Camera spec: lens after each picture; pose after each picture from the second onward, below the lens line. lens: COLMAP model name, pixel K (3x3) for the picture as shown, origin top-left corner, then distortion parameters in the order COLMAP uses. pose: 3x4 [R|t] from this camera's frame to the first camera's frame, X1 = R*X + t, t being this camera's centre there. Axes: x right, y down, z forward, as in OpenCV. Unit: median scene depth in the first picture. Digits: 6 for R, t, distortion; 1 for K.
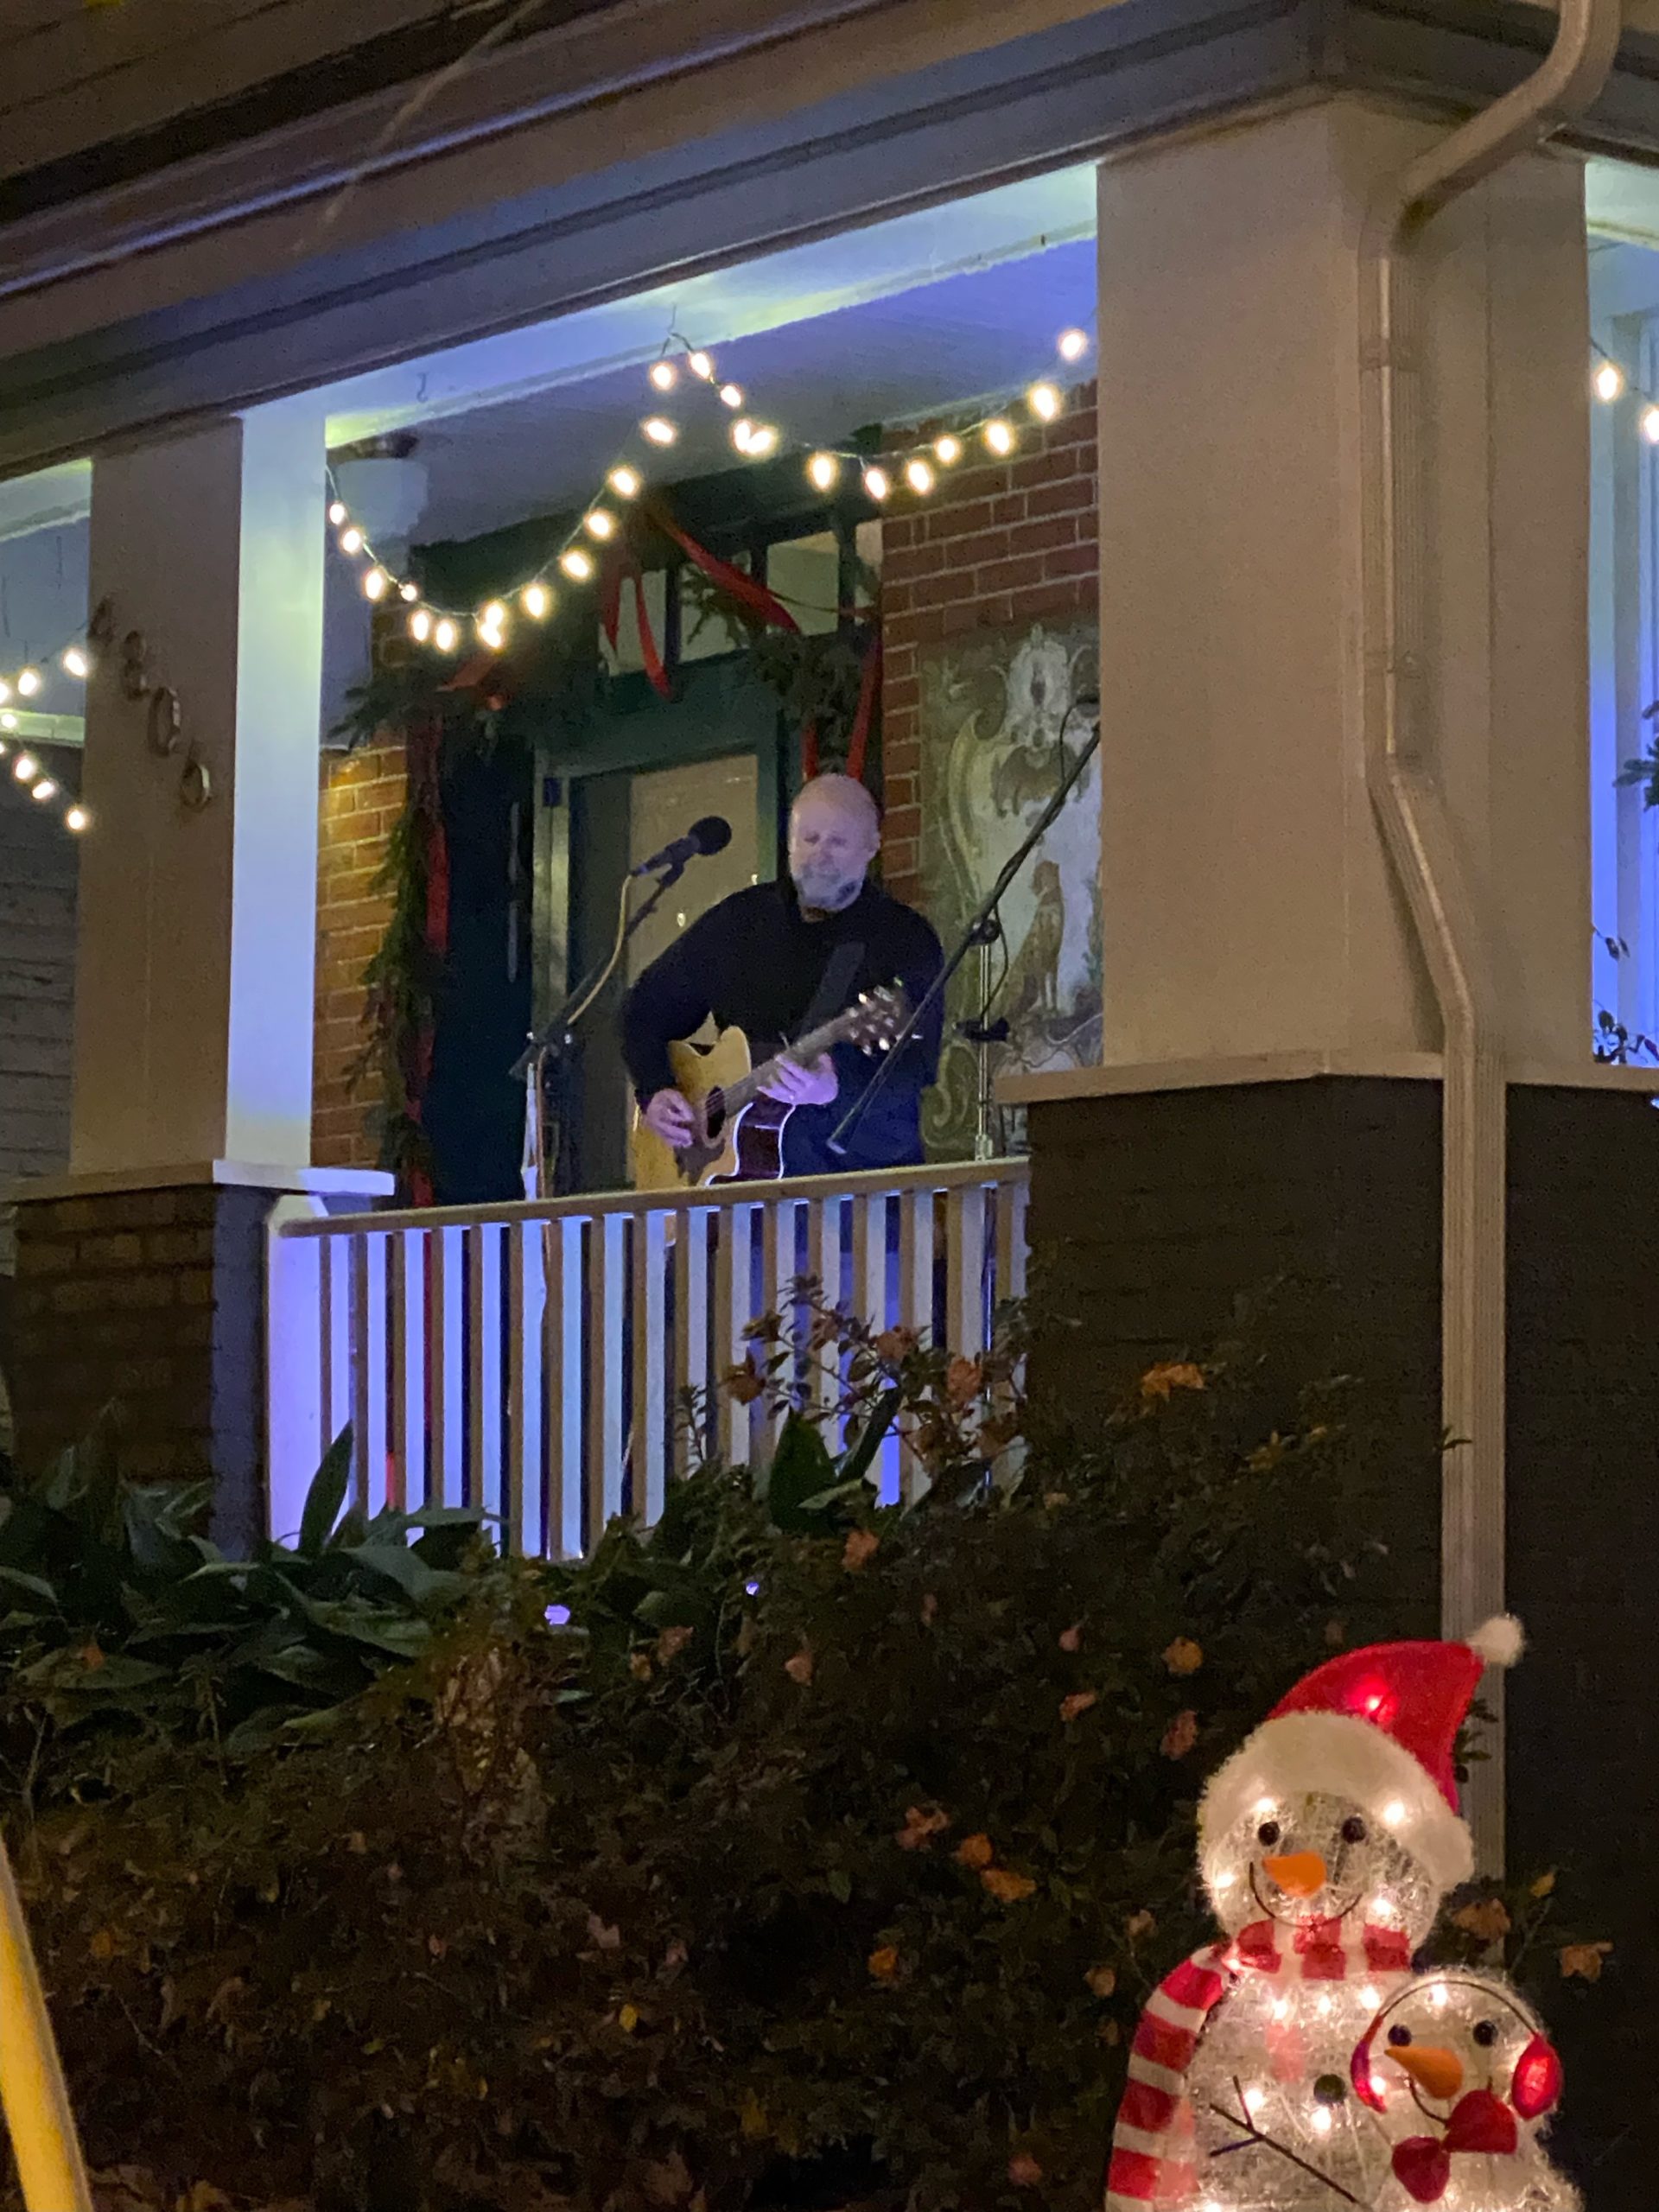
lens RADIAL K [[5643.9, 0, 829.5], [0, 5643.9, 1106.0], [0, 0, 1]] dist [0.104810, 1.464649]
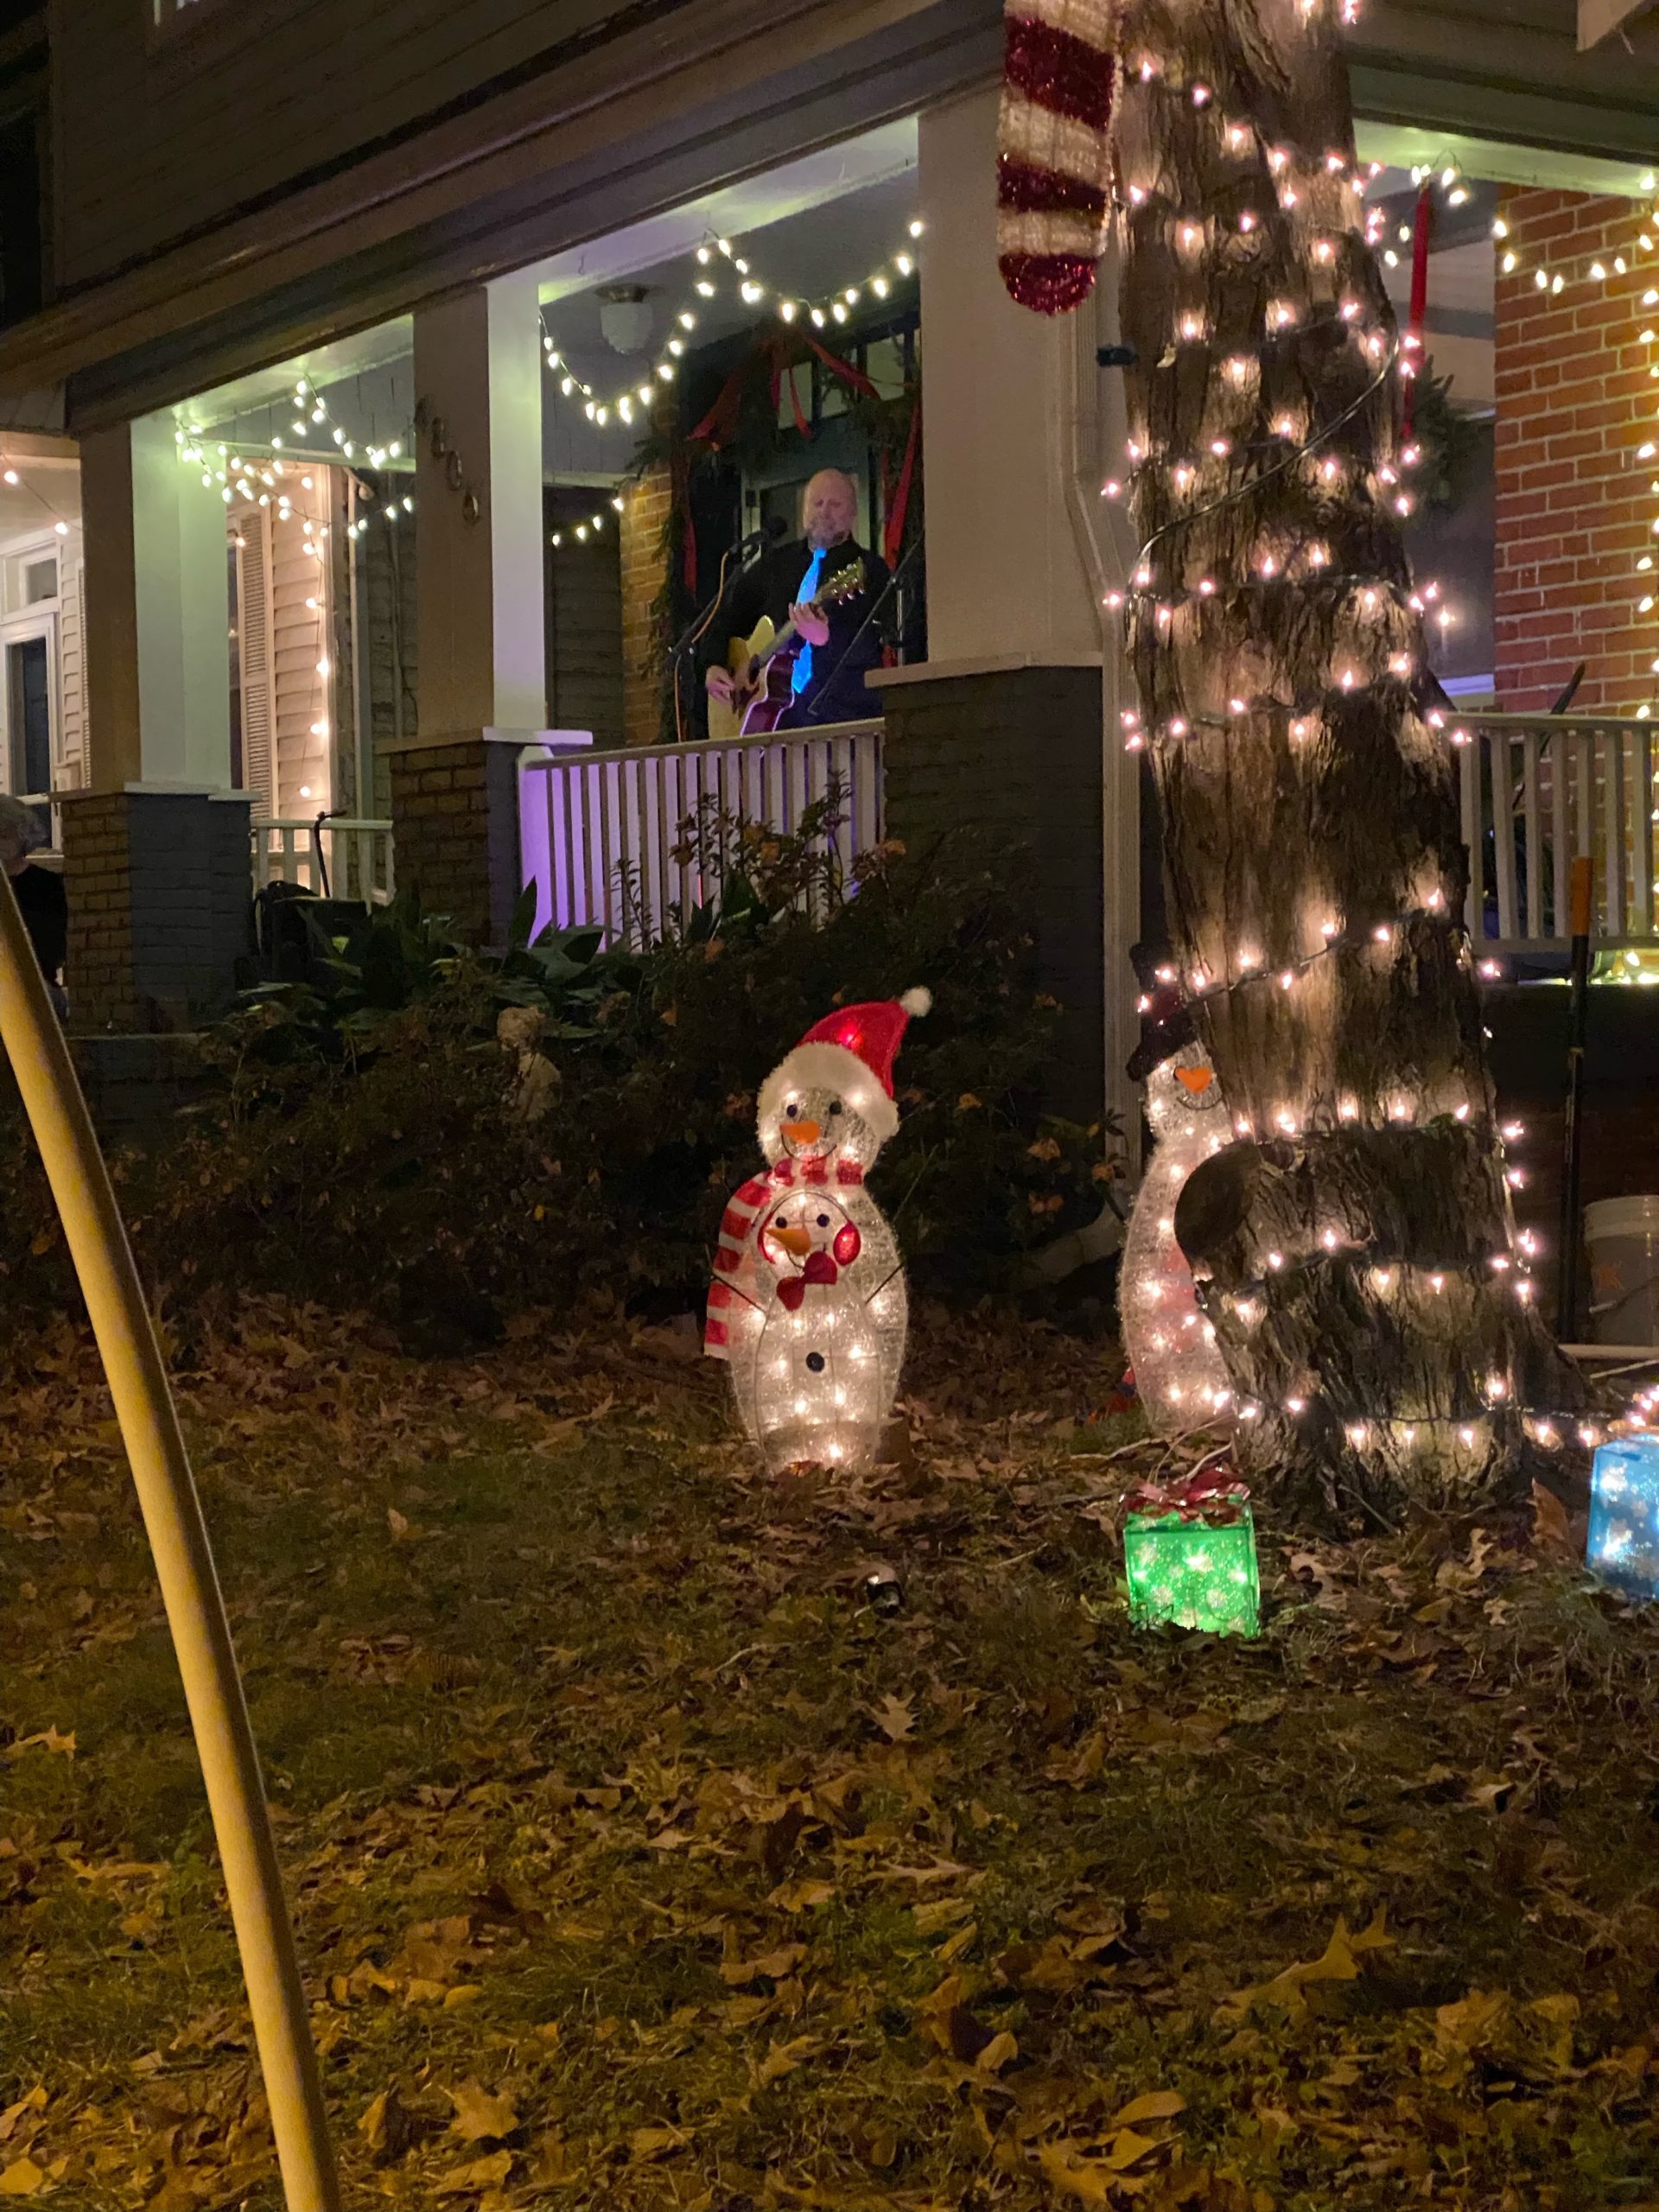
lens RADIAL K [[3310.0, 0, 829.5], [0, 3310.0, 1106.0], [0, 0, 1]] dist [0.027651, 1.487948]
pose [[0.993596, -0.015026, -0.111989, 0.120232], [0.029751, 0.990935, 0.131005, -0.006029], [0.109005, -0.133498, 0.985036, -0.019844]]
